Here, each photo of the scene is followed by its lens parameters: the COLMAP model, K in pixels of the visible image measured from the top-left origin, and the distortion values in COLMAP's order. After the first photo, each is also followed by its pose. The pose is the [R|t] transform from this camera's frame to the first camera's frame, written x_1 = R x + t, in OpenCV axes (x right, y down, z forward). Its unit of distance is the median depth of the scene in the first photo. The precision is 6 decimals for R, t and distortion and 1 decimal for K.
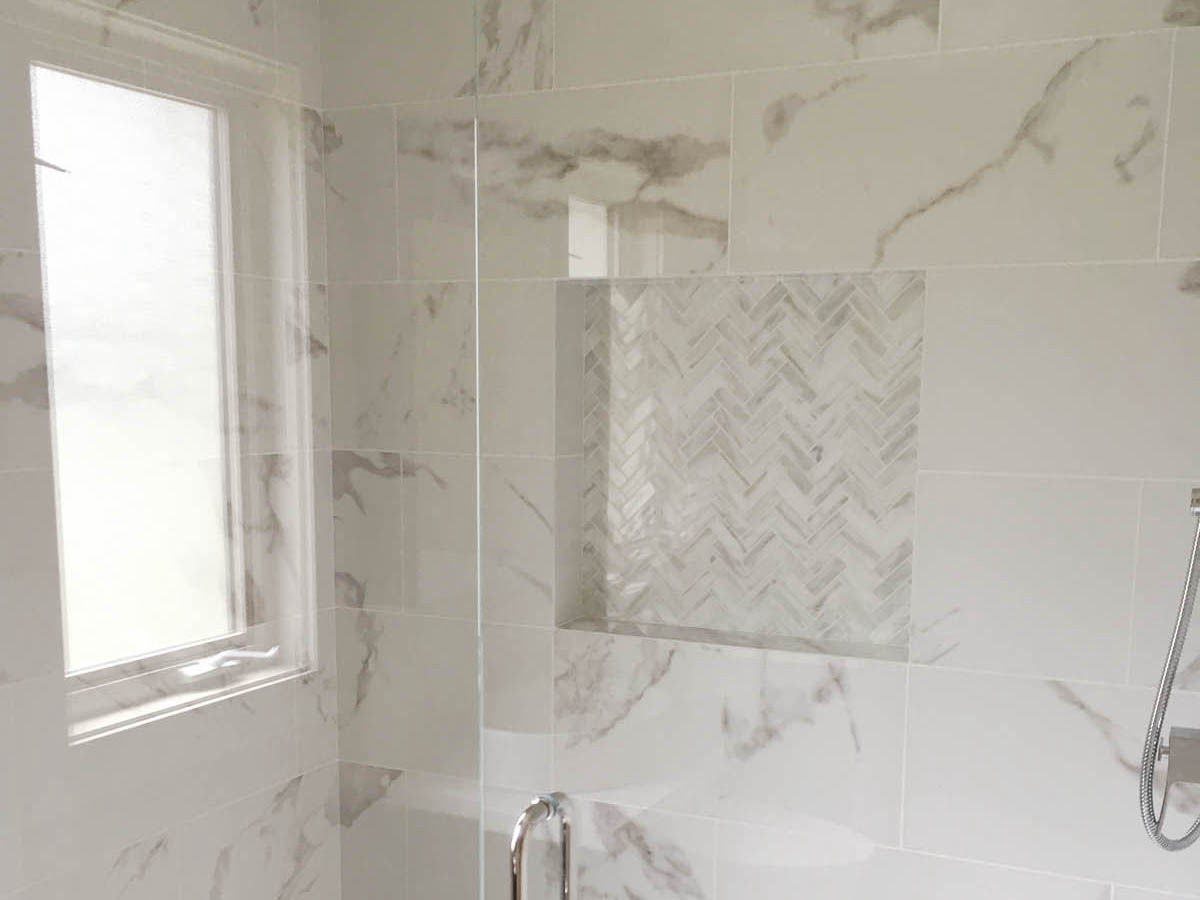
lens RADIAL K [[1099.9, 0, 596.9], [0, 1099.9, 452.9], [0, 0, 1]] dist [-0.001904, -0.000012]
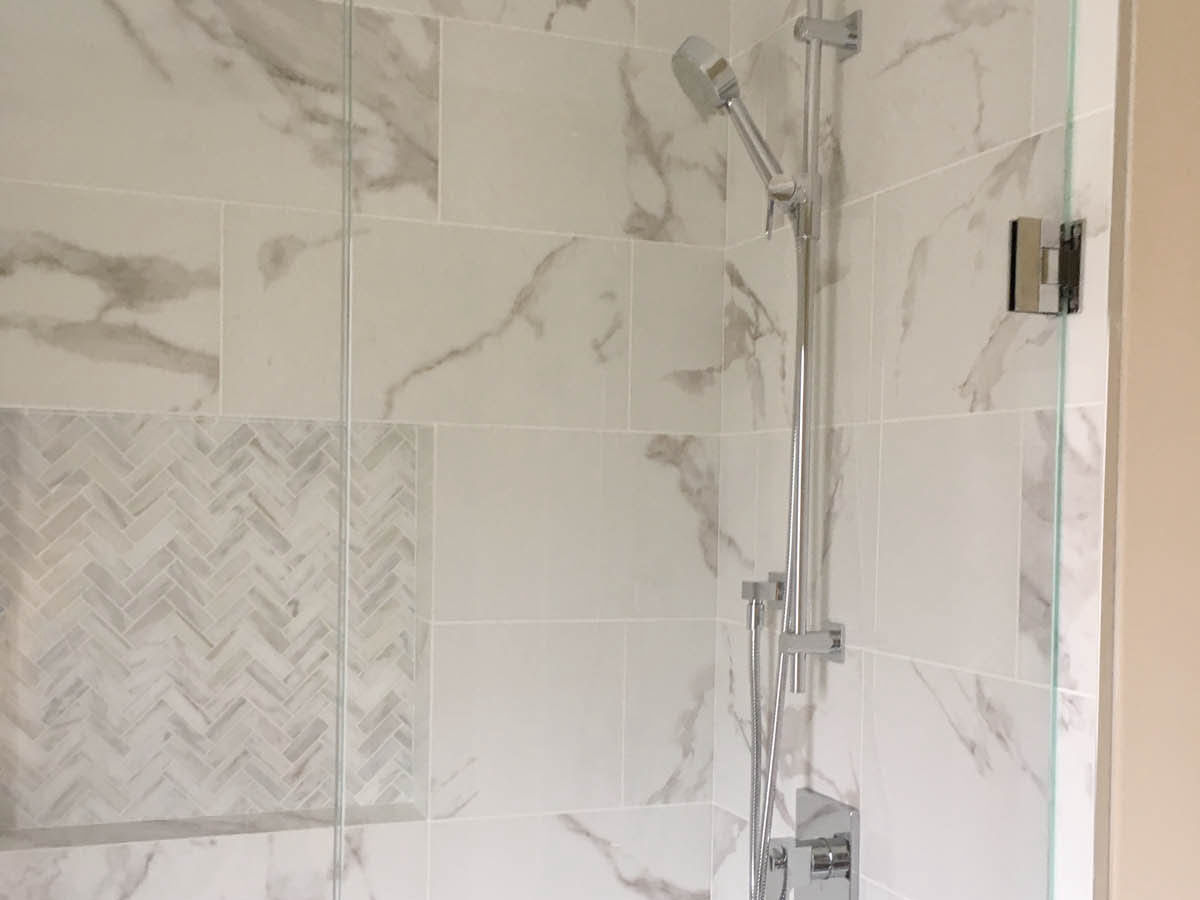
lens RADIAL K [[1099.9, 0, 596.9], [0, 1099.9, 452.9], [0, 0, 1]] dist [-0.001904, -0.000012]
pose [[0.763659, 0.040833, 0.644327, -0.213369], [0.036104, 0.993735, -0.105767, -0.022413], [-0.644609, 0.104033, 0.757401, 0.106657]]
